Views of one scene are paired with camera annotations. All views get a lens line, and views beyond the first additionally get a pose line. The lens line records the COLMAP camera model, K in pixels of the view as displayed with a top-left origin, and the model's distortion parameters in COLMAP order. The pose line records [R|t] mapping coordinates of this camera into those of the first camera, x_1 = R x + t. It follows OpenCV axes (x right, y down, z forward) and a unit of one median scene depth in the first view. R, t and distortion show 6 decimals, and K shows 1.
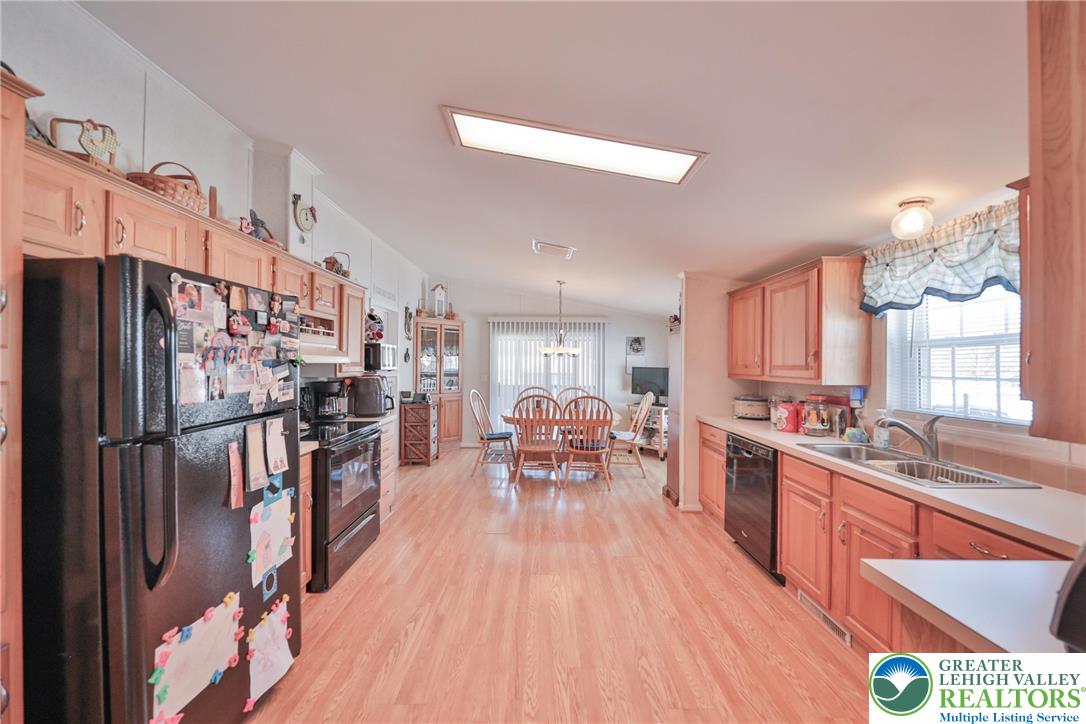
lens RADIAL K [[382.0, 0, 542.3], [0, 382.0, 362.4], [0, 0, 1]] dist [-0.000135, -0.004837]
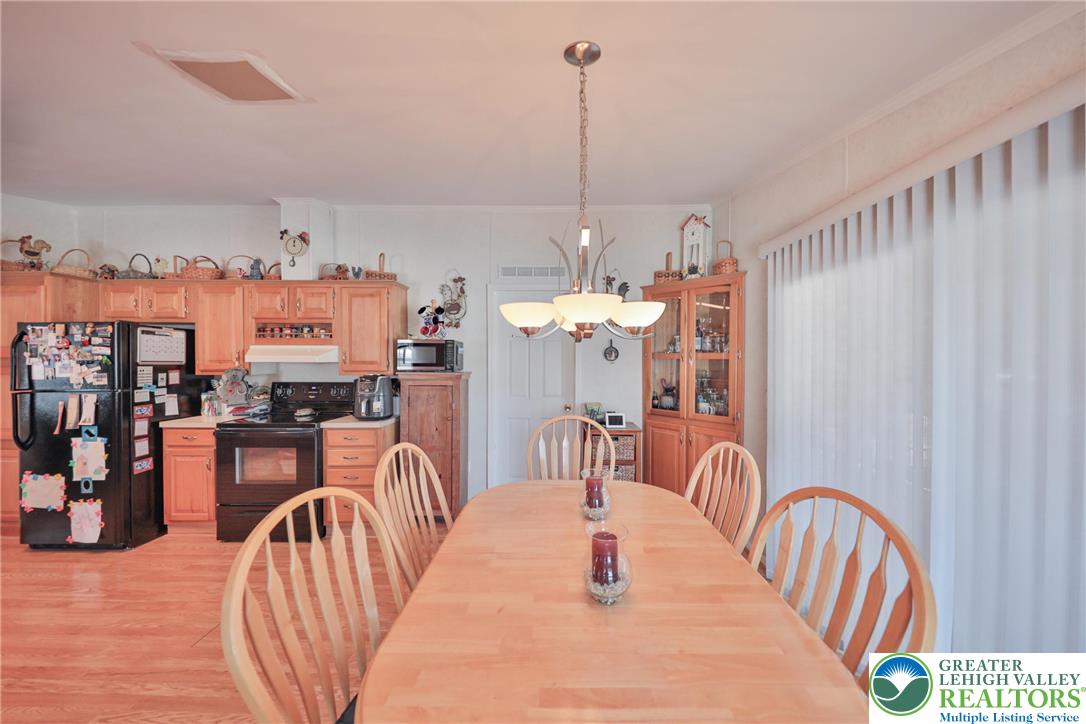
lens RADIAL K [[367.3, 0, 551.0], [0, 367.3, 362.0], [0, 0, 1]] dist [-0.000050, -0.002642]
pose [[-0.002656, -0.000636, -0.999996, 0.620916], [0.002442, 0.999997, -0.000642, 0.004600], [0.999993, -0.002444, -0.002654, 2.003001]]
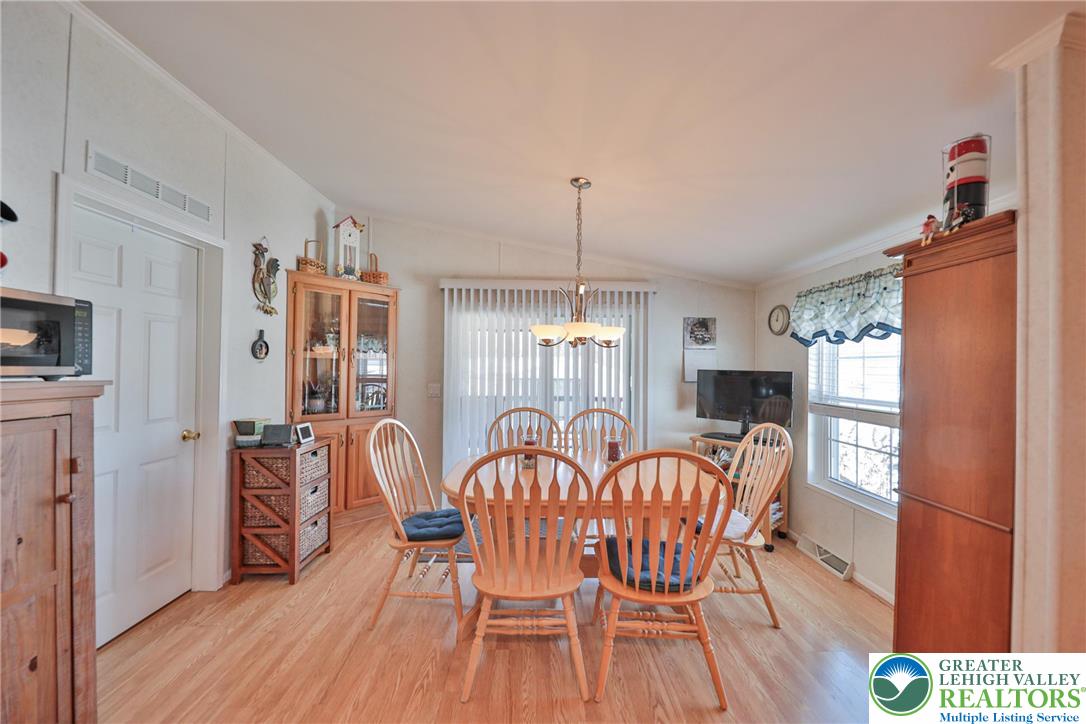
lens RADIAL K [[385.6, 0, 545.9], [0, 385.6, 364.8], [0, 0, 1]] dist [0.002086, -0.003882]
pose [[0.999618, 0.002558, 0.027535, -0.009404], [-0.002504, 0.999995, -0.001989, 0.015968], [-0.027540, 0.001919, 0.999619, 1.112658]]
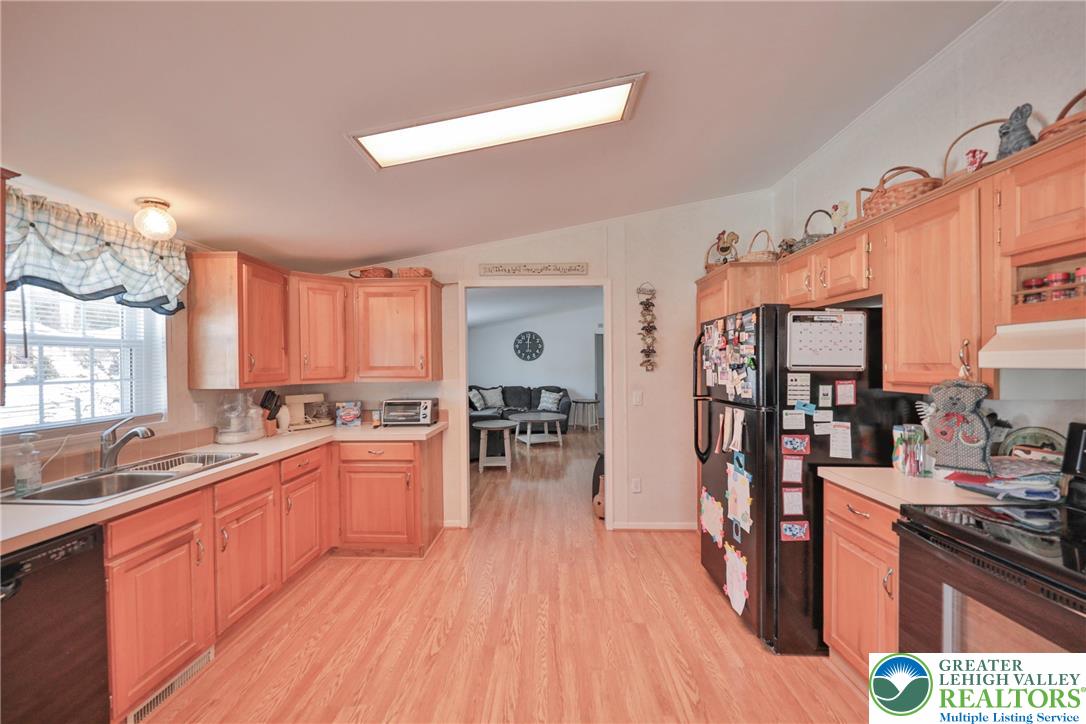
lens RADIAL K [[393.4, 0, 534.0], [0, 393.4, 365.8], [0, 0, 1]] dist [0.001589, -0.003974]
pose [[-0.999152, -0.002069, 0.041124, -0.036659], [-0.002028, 0.999997, 0.001033, -0.000386], [-0.041126, 0.000949, -0.999154, 1.519453]]
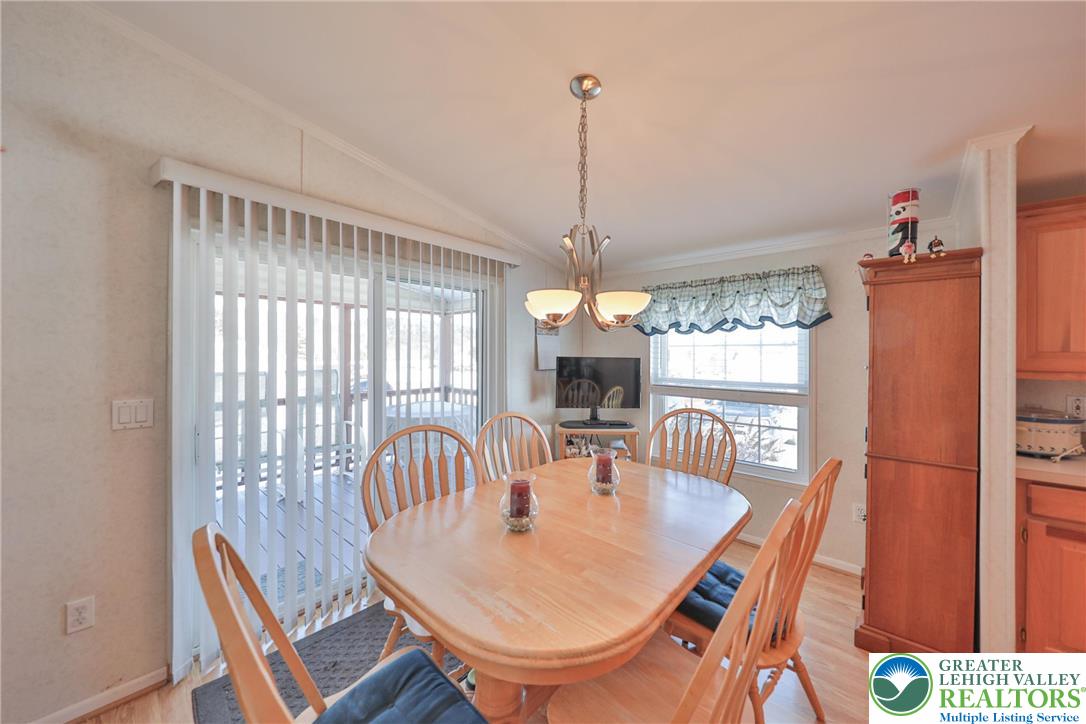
lens RADIAL K [[384.7, 0, 554.8], [0, 384.7, 353.2], [0, 0, 1]] dist [-0.001653, -0.000258]
pose [[0.655527, -0.004450, 0.755159, -0.419220], [-0.001627, 0.999972, 0.007304, 0.007367], [-0.755170, -0.006017, 0.655501, 1.668508]]
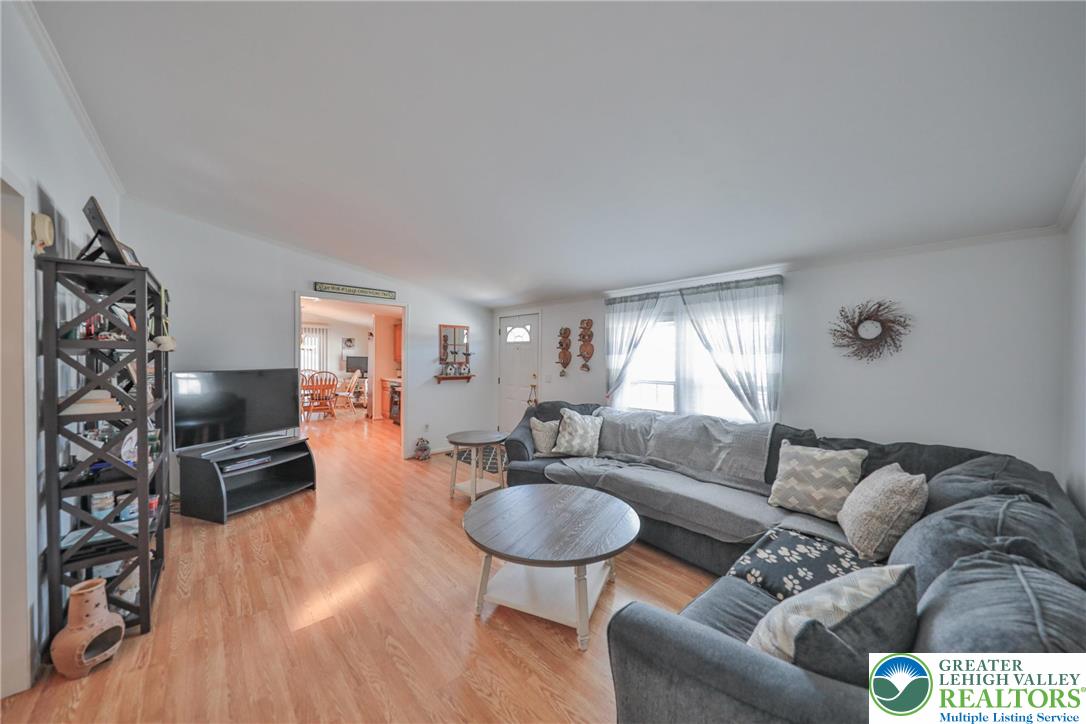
lens RADIAL K [[373.2, 0, 538.8], [0, 373.2, 362.5], [0, 0, 1]] dist [0.009498, -0.006999]
pose [[0.745477, -0.009530, 0.666463, -0.575427], [-0.009431, 0.999647, 0.024844, -0.024709], [-0.666465, -0.024806, 0.745124, -1.970360]]
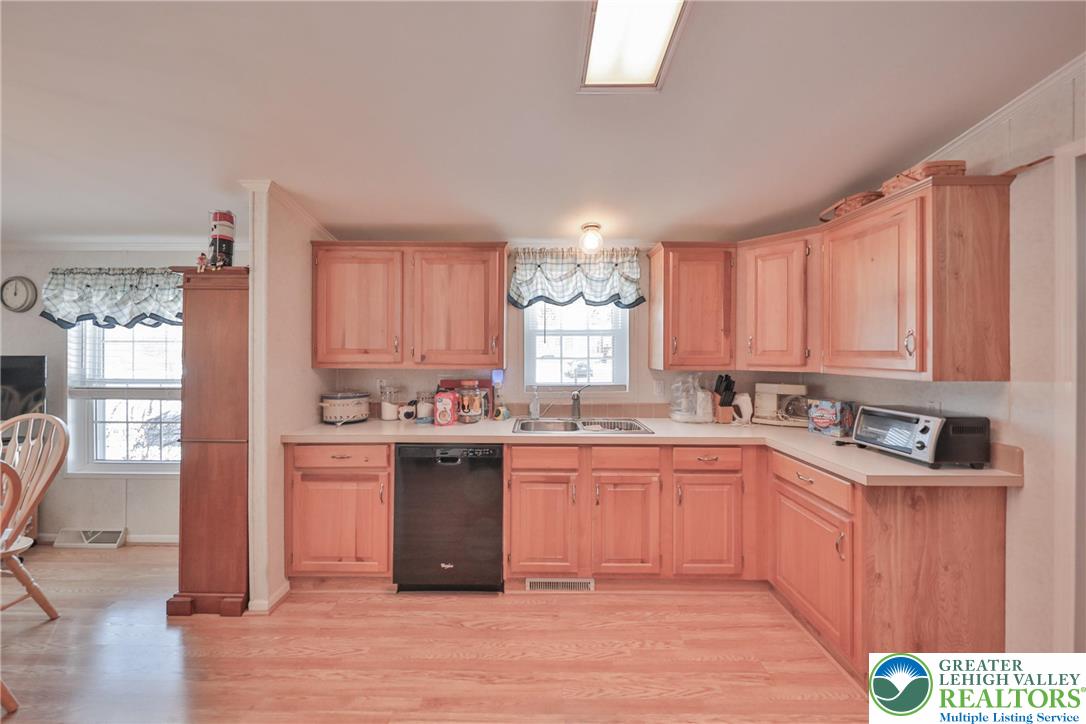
lens RADIAL K [[388.2, 0, 529.6], [0, 388.2, 351.2], [0, 0, 1]] dist [-0.000348, -0.000542]
pose [[0.004136, -0.010693, 0.999934, -0.293976], [-0.006313, 0.999923, 0.010719, 0.000147], [-0.999972, -0.006356, 0.004068, 0.927816]]
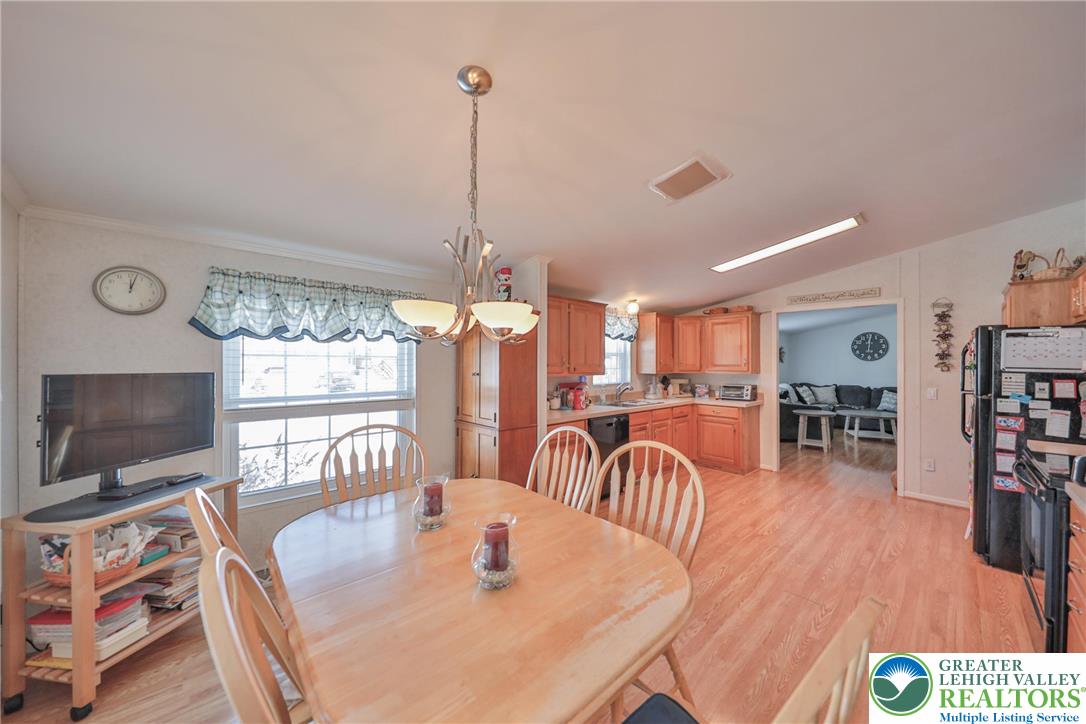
lens RADIAL K [[372.5, 0, 566.8], [0, 372.5, 361.5], [0, 0, 1]] dist [0.001014, -0.004485]
pose [[-0.688761, -0.009266, 0.724930, -0.414703], [-0.012917, 0.999916, 0.000509, -0.003233], [-0.724874, -0.009013, -0.688823, 2.340764]]
